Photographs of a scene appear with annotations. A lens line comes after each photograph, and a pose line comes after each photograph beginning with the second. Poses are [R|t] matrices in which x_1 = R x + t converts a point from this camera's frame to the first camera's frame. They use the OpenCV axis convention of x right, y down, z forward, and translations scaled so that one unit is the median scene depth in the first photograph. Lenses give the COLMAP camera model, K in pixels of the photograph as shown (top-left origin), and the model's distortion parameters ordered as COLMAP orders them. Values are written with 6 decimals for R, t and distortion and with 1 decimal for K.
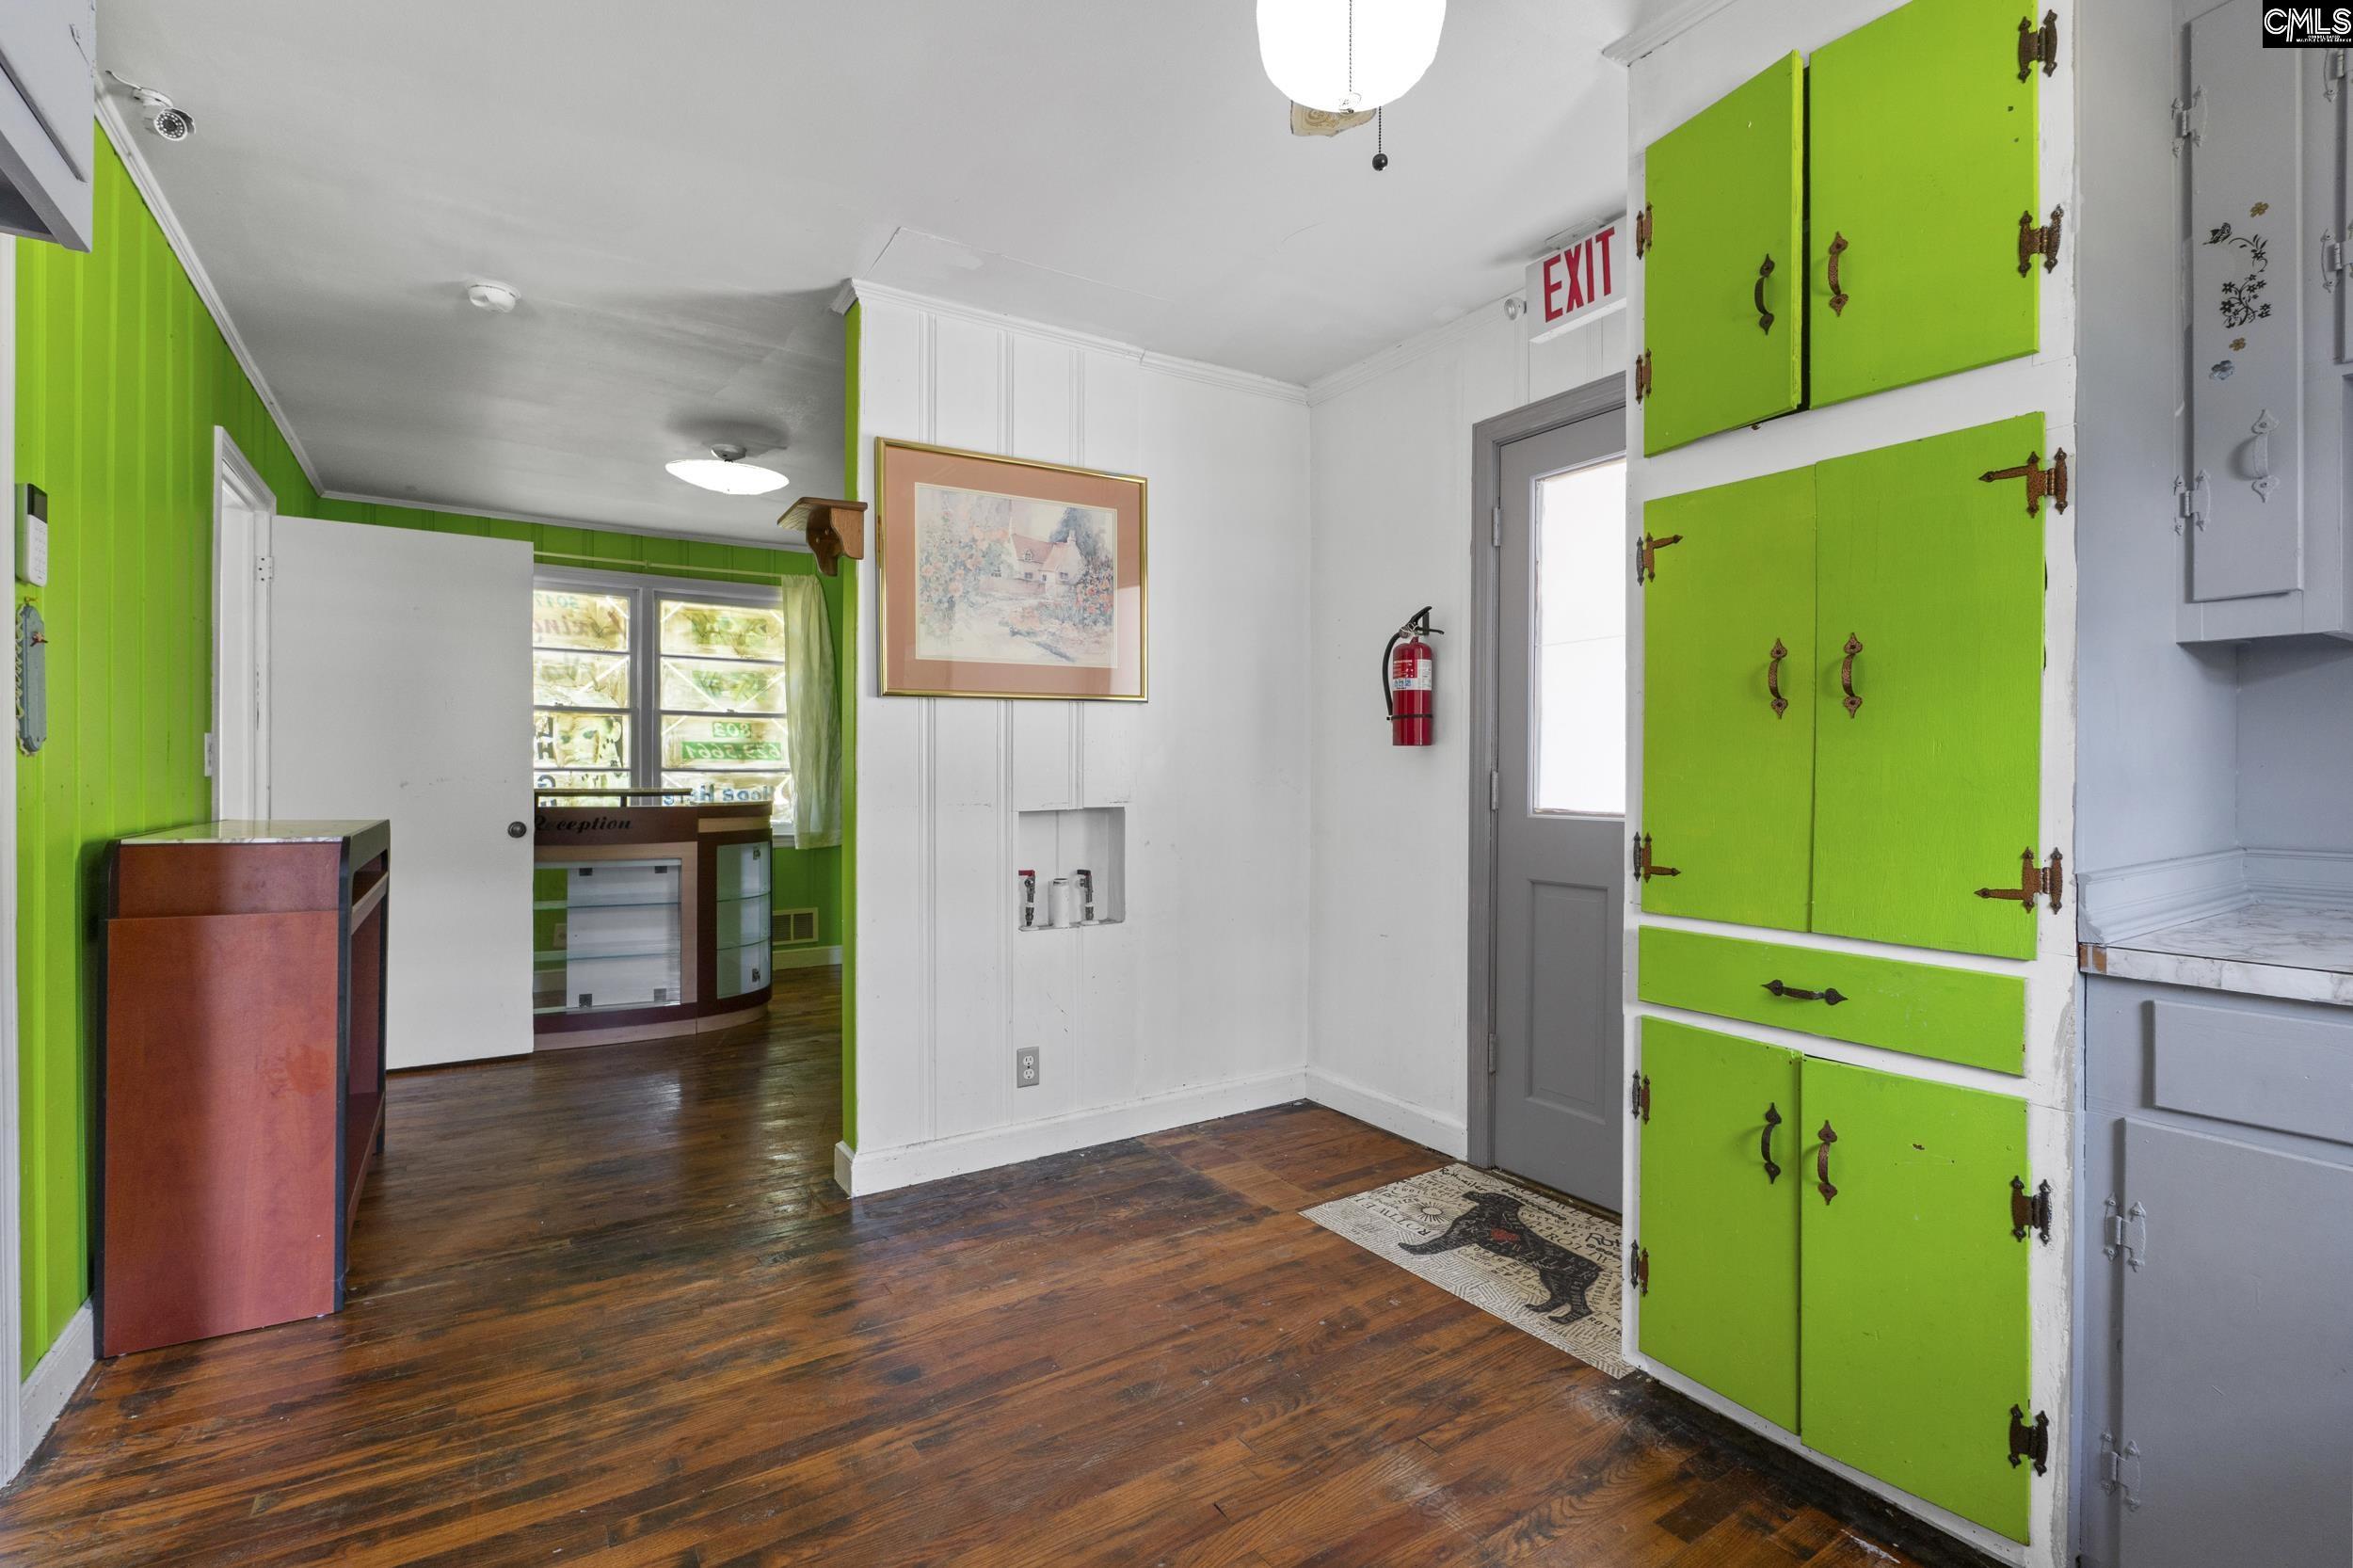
lens RADIAL K [[1110.2, 0, 1109.0], [0, 1110.2, 768.3], [0, 0, 1]] dist [-0.007609, 0.000203]
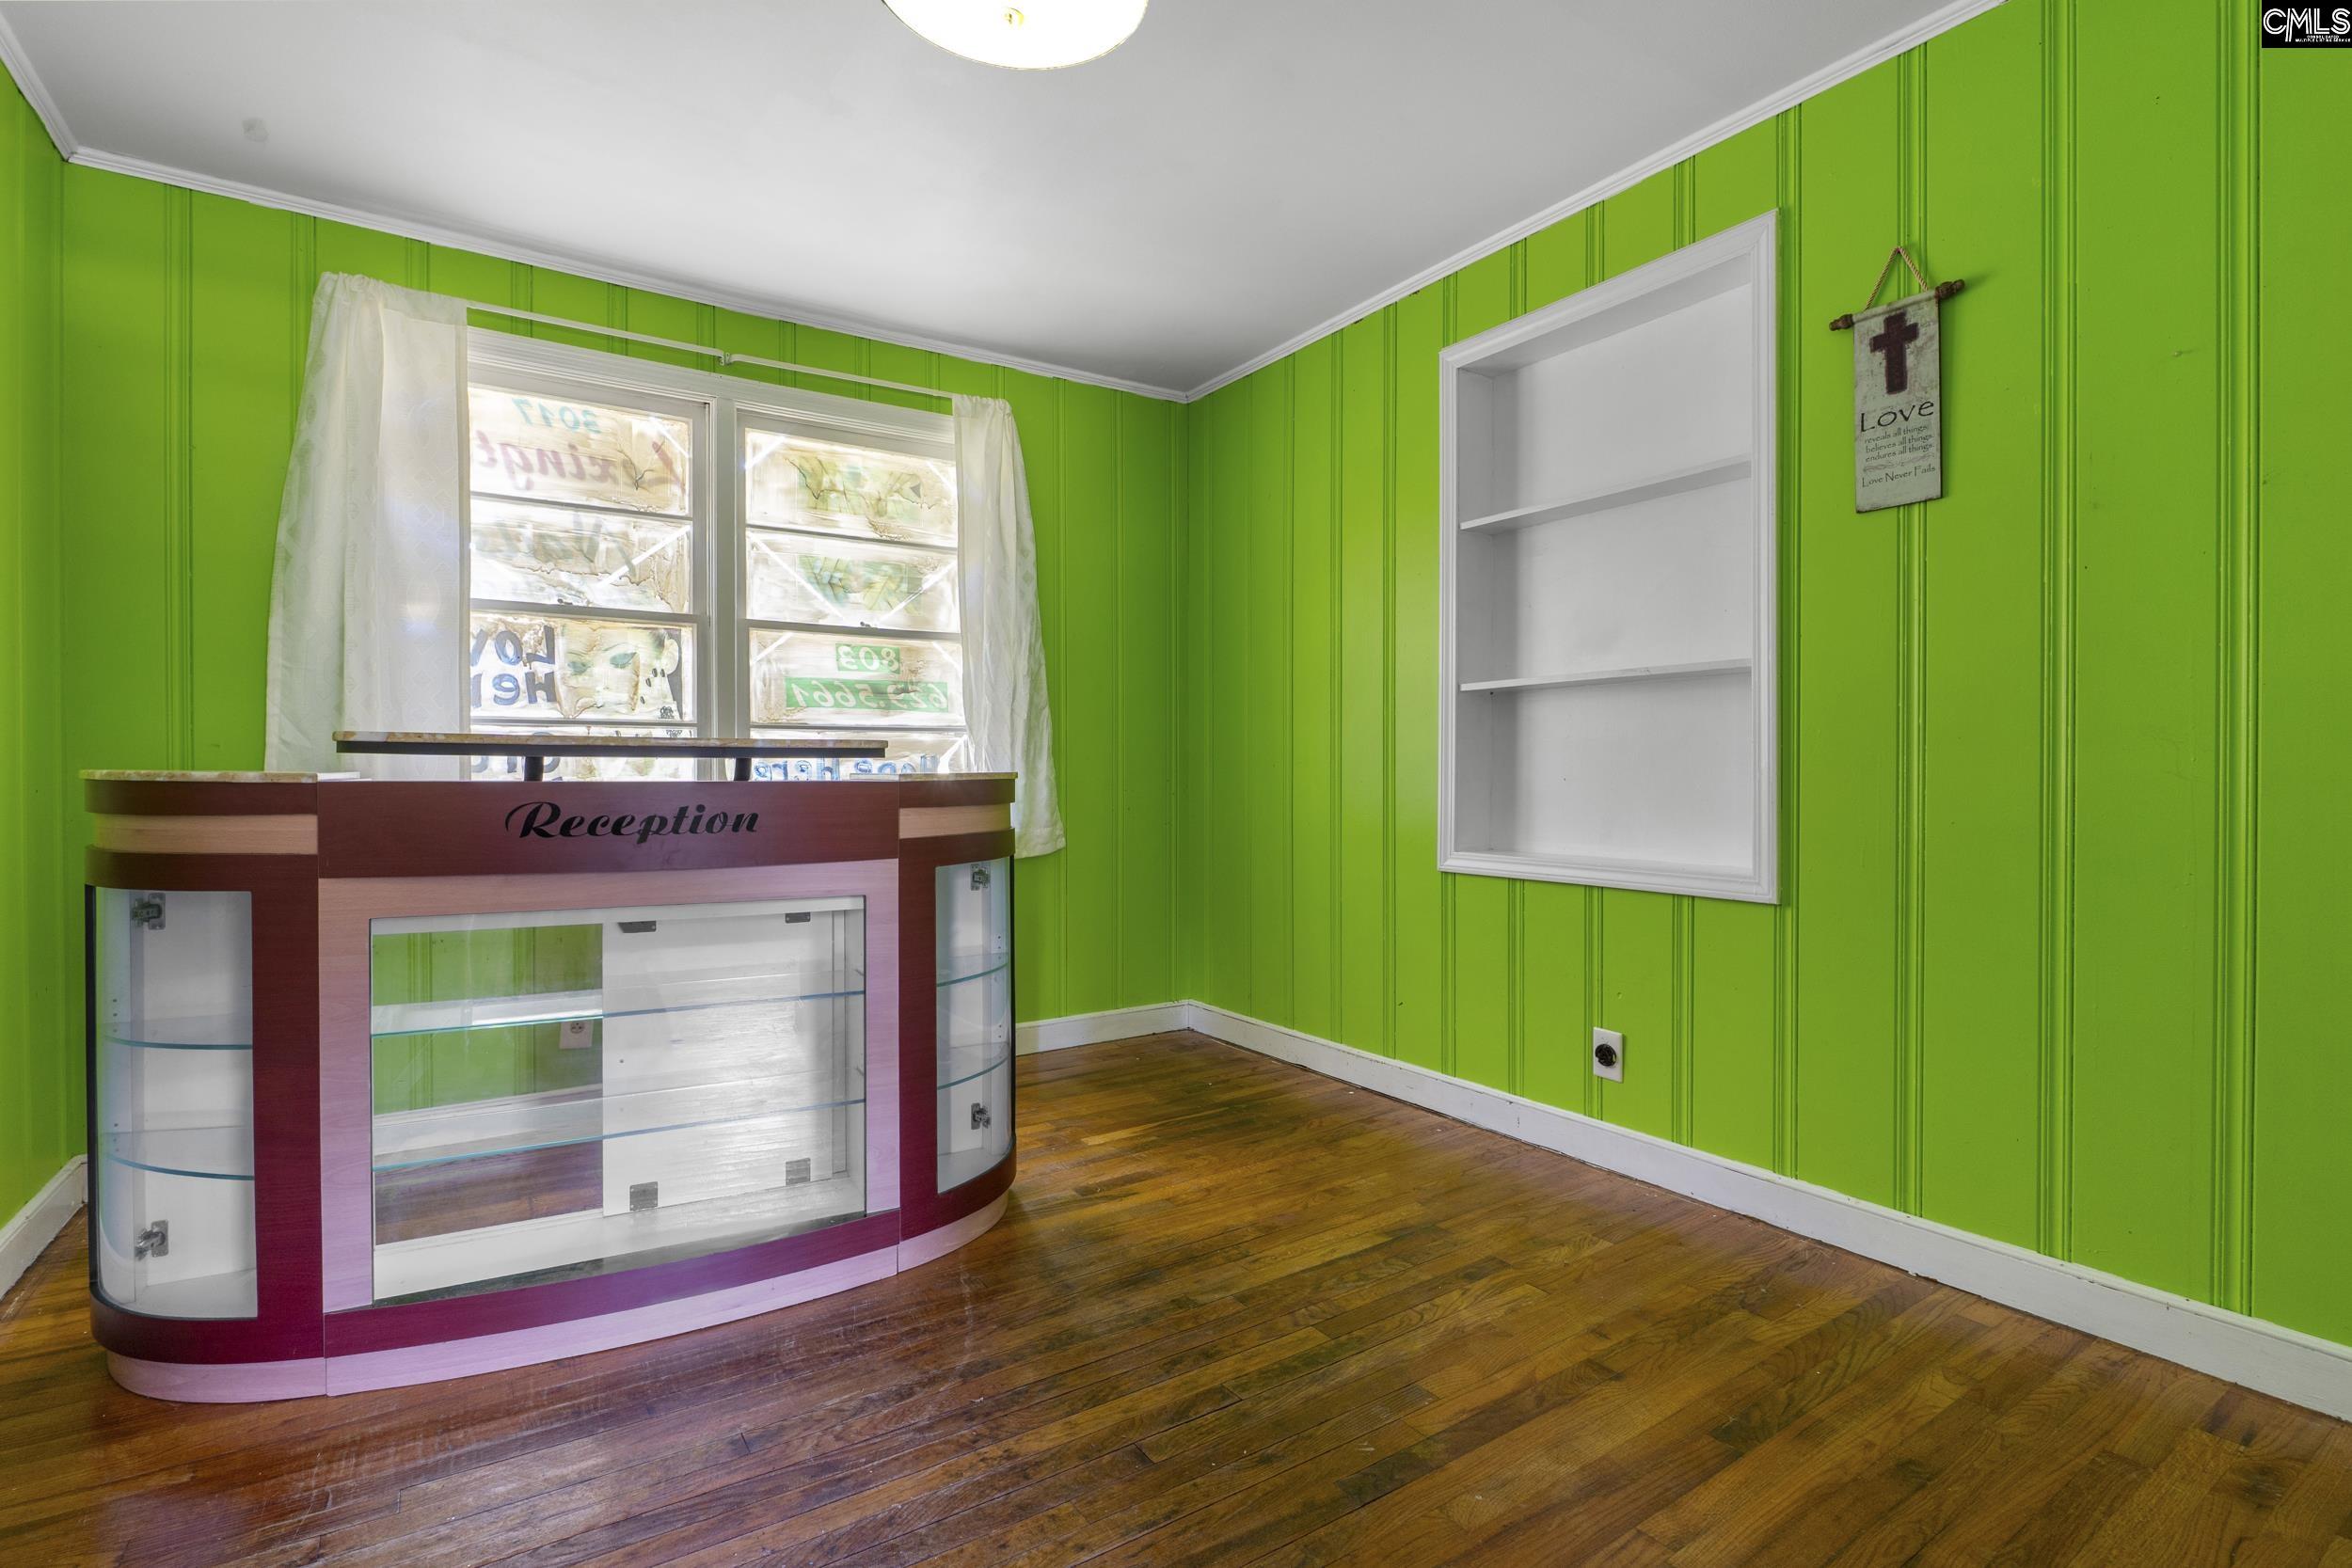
lens RADIAL K [[1109.7, 0, 1170.0], [0, 1109.7, 776.5], [0, 0, 1]] dist [-0.007609, 0.000203]
pose [[0.997941, -0.002561, 0.064081, -0.227553], [0.001780, 0.999923, 0.012248, 0.021092], [-0.064107, -0.012109, 0.997870, 0.423349]]
